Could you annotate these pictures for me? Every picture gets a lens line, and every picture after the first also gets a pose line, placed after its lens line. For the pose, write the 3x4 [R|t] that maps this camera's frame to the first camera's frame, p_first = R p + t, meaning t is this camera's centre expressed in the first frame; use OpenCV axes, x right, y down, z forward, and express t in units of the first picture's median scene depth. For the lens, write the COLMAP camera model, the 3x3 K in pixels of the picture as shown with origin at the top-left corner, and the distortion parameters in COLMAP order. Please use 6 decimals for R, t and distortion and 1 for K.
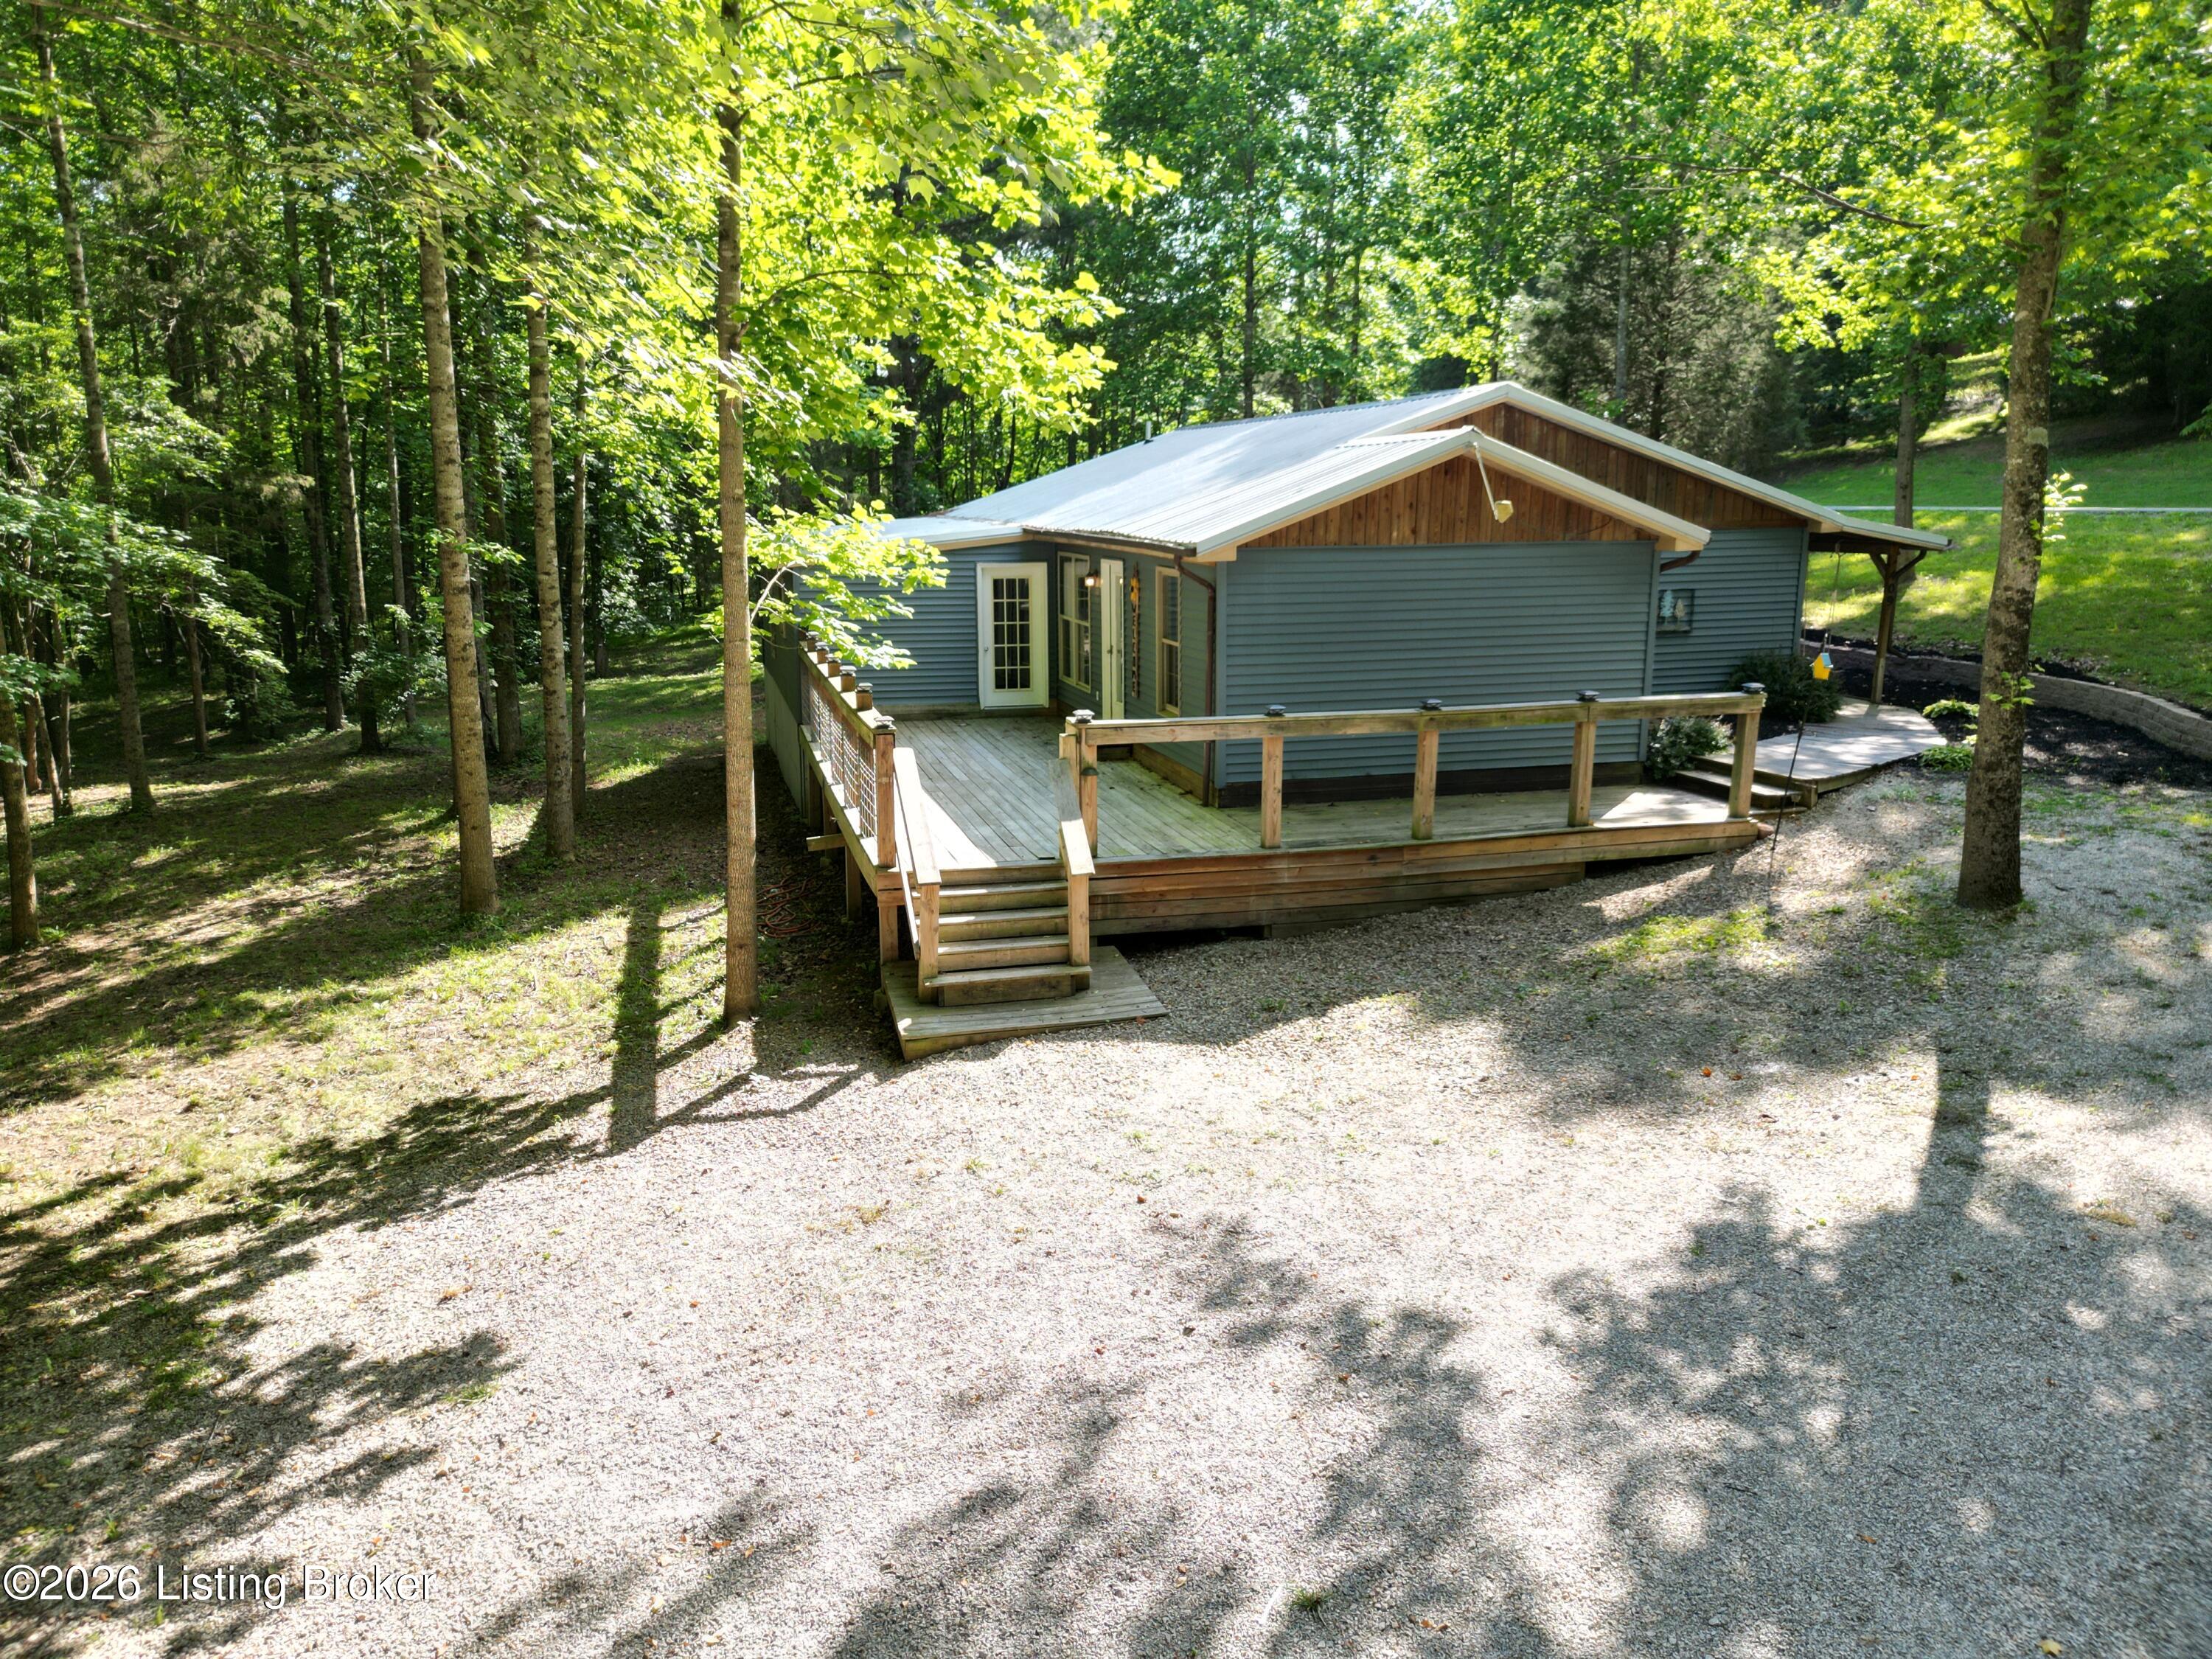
lens RADIAL K [[1585.4, 0, 1096.3], [0, 1585.4, 789.3], [0, 0, 1]] dist [0.085804, -0.077547]
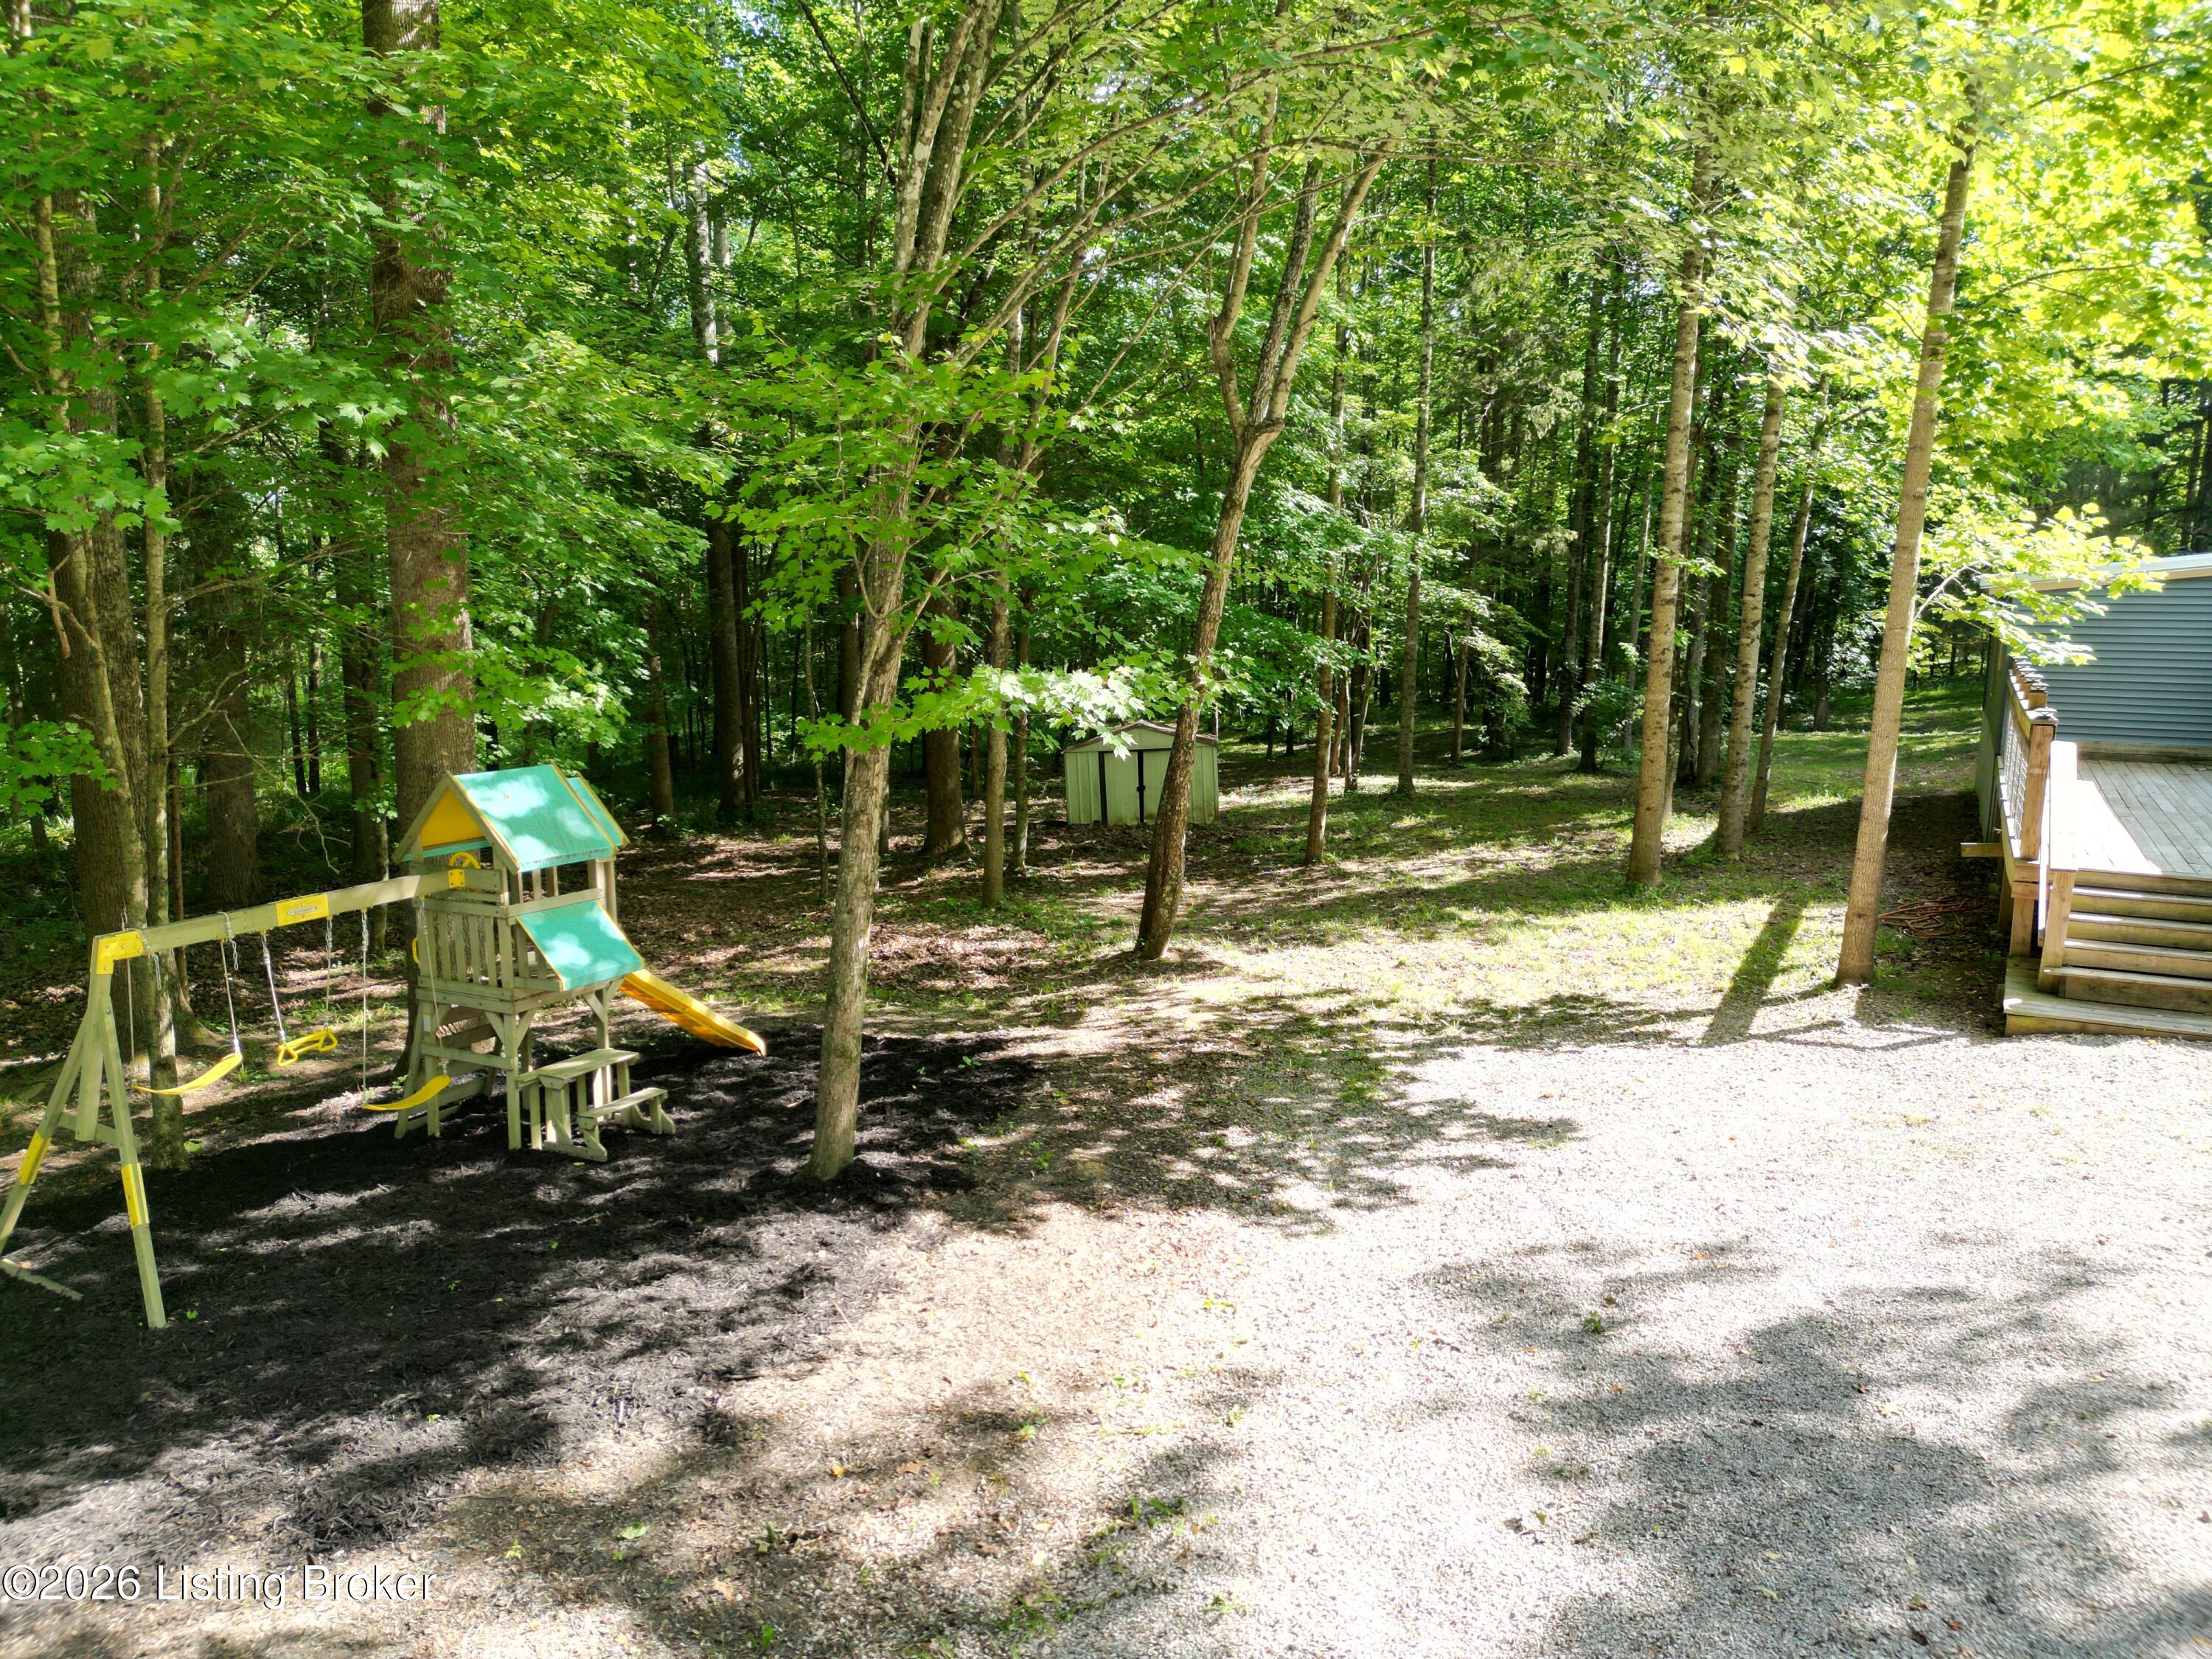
lens RADIAL K [[1601.8, 0, 983.8], [0, 1601.8, 828.6], [0, 0, 1]] dist [0.001453, -0.004320]
pose [[0.692074, 0.120023, -0.711778, 0.127393], [-0.142126, 0.989434, 0.028651, 0.092918], [0.707697, 0.081333, 0.701819, -0.176342]]
